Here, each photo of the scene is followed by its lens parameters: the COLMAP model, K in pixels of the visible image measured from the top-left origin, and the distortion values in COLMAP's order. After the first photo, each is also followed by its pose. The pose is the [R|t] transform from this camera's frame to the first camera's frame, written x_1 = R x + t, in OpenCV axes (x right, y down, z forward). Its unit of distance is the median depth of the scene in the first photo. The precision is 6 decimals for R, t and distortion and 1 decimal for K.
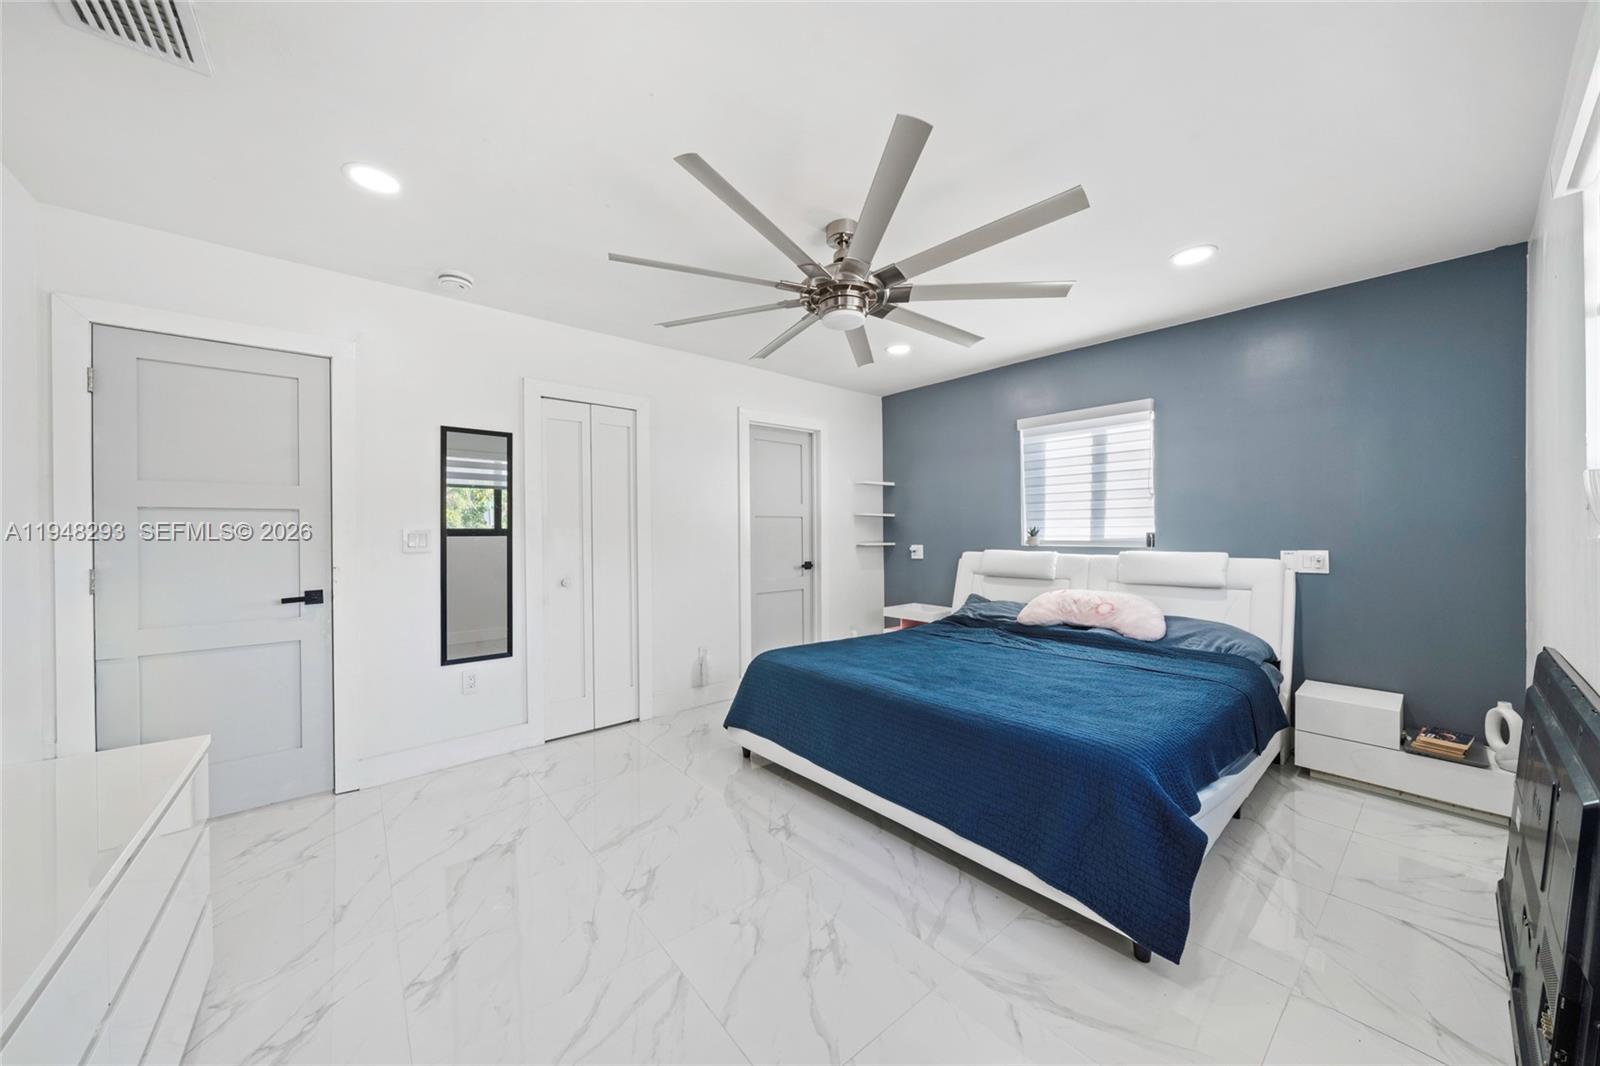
lens RADIAL K [[555.9, 0, 802.3], [0, 555.9, 534.0], [0, 0, 1]] dist [-0.000036, 0.000008]
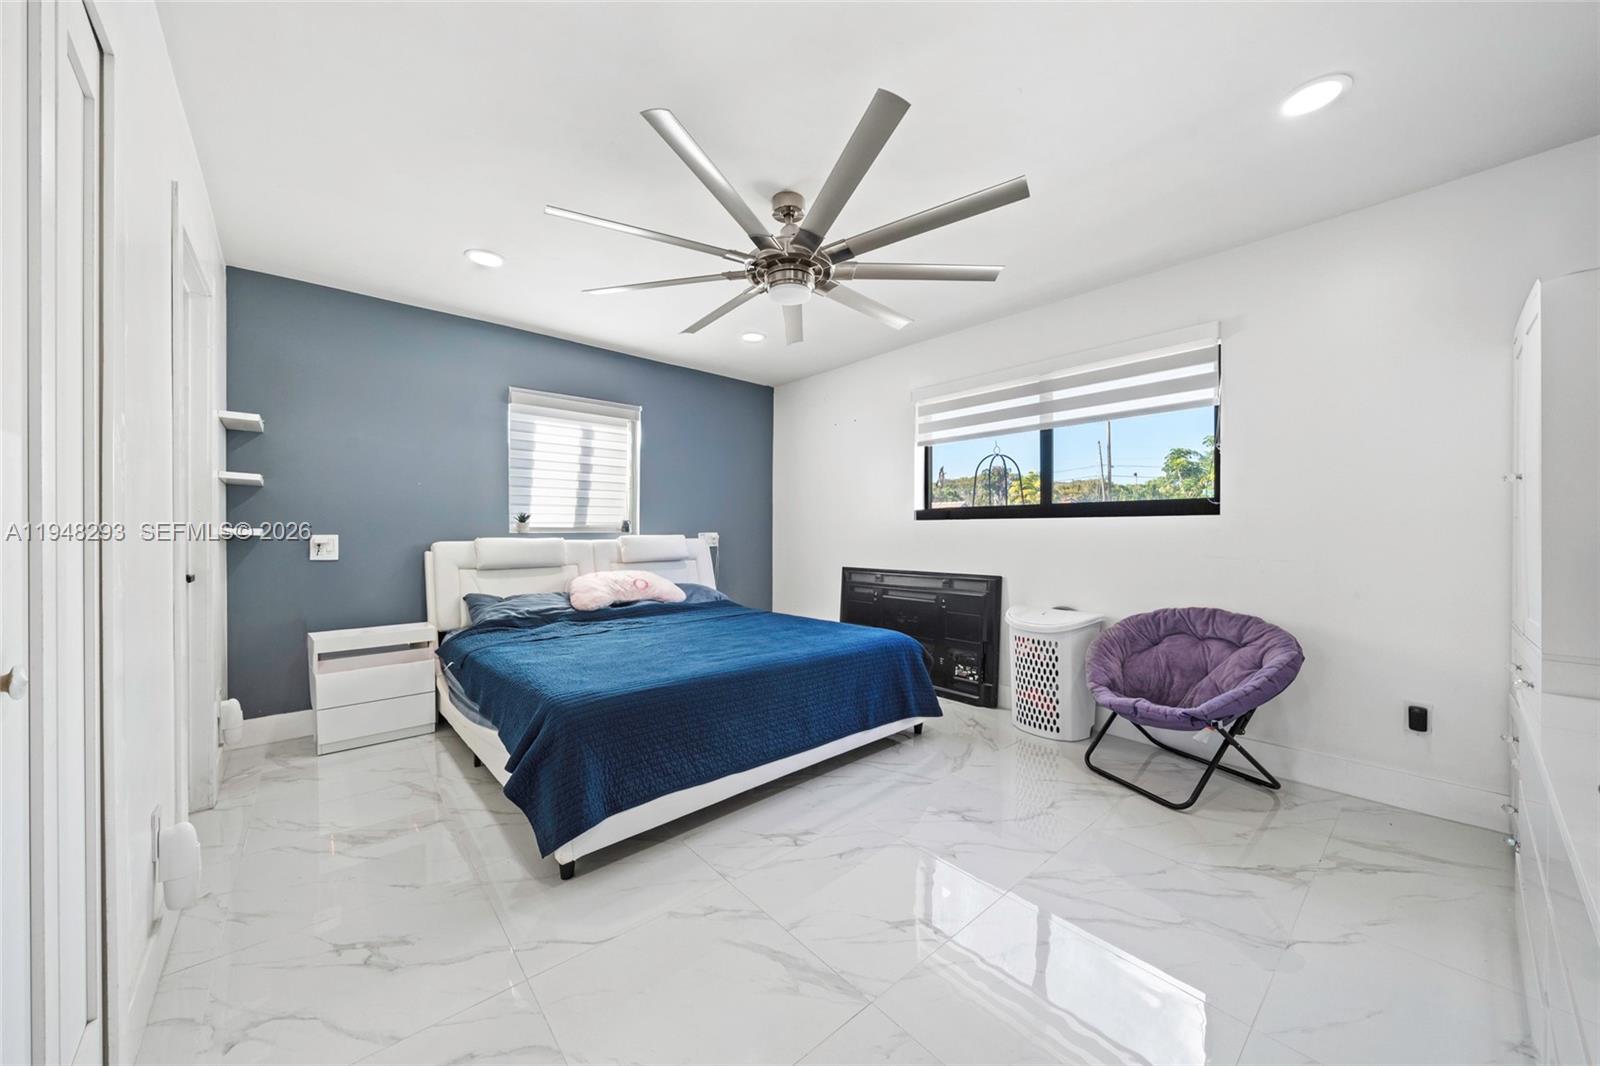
lens RADIAL K [[555.9, 0, 802.3], [0, 555.9, 534.0], [0, 0, 1]] dist [-0.000036, 0.000008]
pose [[-0.021555, -0.003728, 0.999761, -0.553646], [0.000718, 0.999993, 0.003745, 0.021651], [-0.999767, 0.000798, -0.021552, 0.599401]]
